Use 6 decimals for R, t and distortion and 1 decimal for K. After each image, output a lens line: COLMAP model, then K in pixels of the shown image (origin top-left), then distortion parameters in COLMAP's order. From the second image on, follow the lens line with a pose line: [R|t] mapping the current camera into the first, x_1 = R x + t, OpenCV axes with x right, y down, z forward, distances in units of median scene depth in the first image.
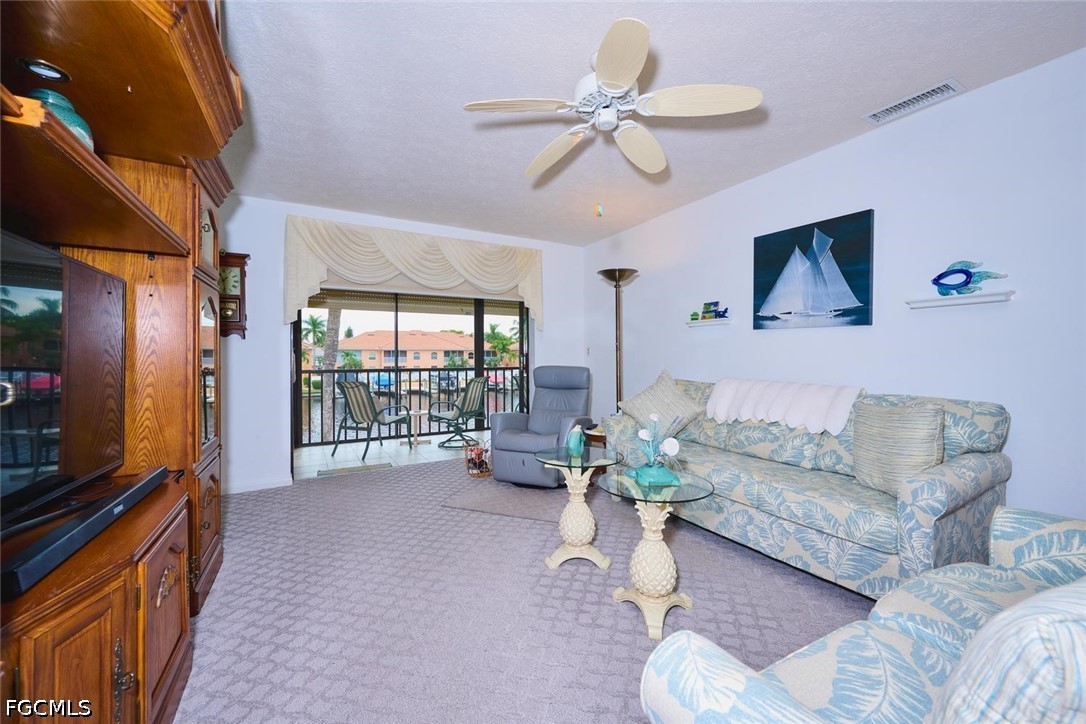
lens RADIAL K [[432.2, 0, 544.2], [0, 432.2, 360.5], [0, 0, 1]] dist [0.001485, 0.000099]
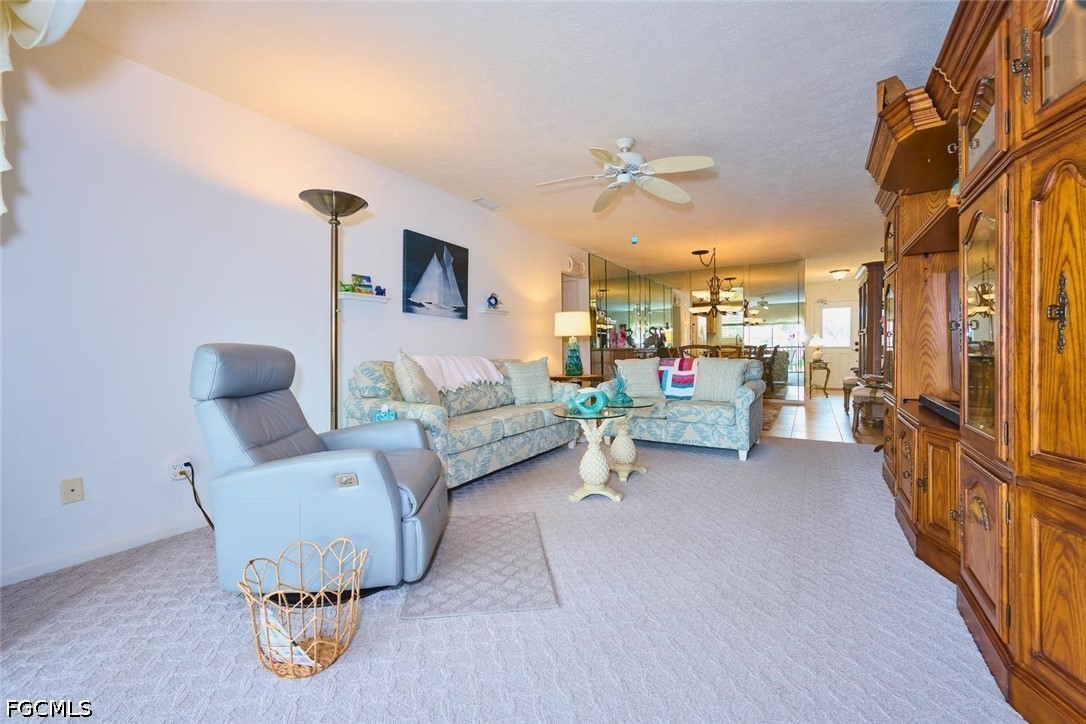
lens RADIAL K [[432.2, 0, 540.5], [0, 432.2, 353.0], [0, 0, 1]] dist [0.001485, 0.000099]
pose [[-0.487817, -0.006030, 0.872925, -0.672835], [0.014667, 0.999778, 0.015103, 0.021254], [-0.872823, 0.020171, -0.487620, 1.288479]]
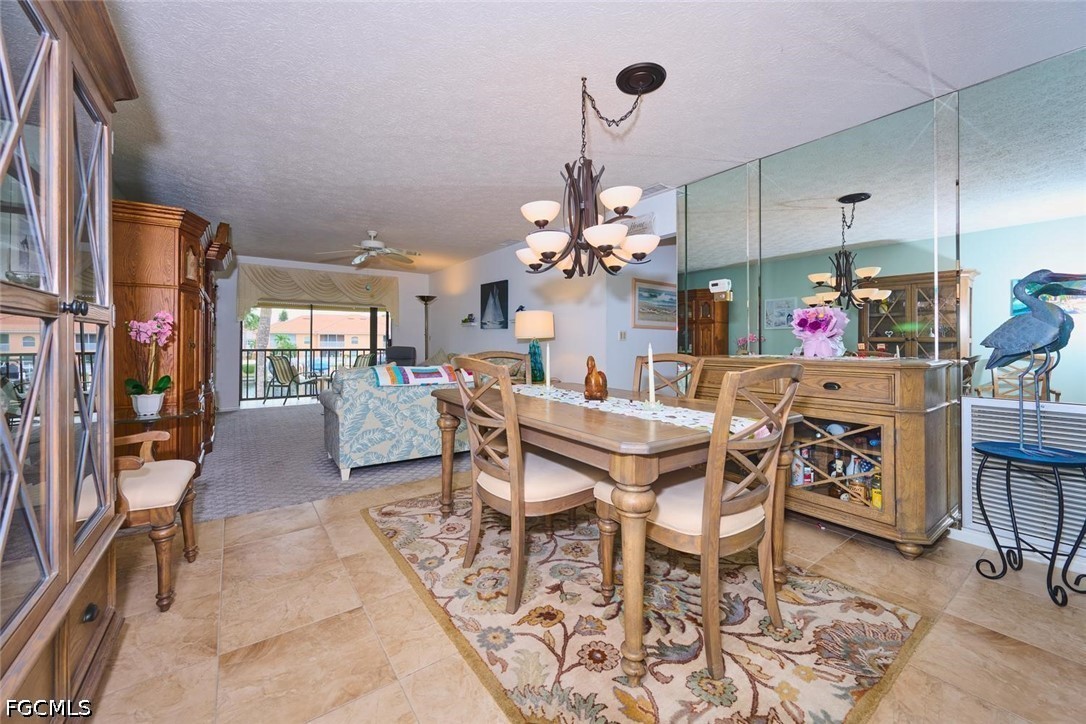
lens RADIAL K [[421.1, 0, 552.5], [0, 421.1, 343.4], [0, 0, 1]] dist [-0.009876, 0.000218]
pose [[0.989302, 0.005247, 0.145785, 0.552140], [-0.004499, 0.999975, -0.005465, 0.009984], [-0.145810, 0.004751, 0.989301, -1.118753]]
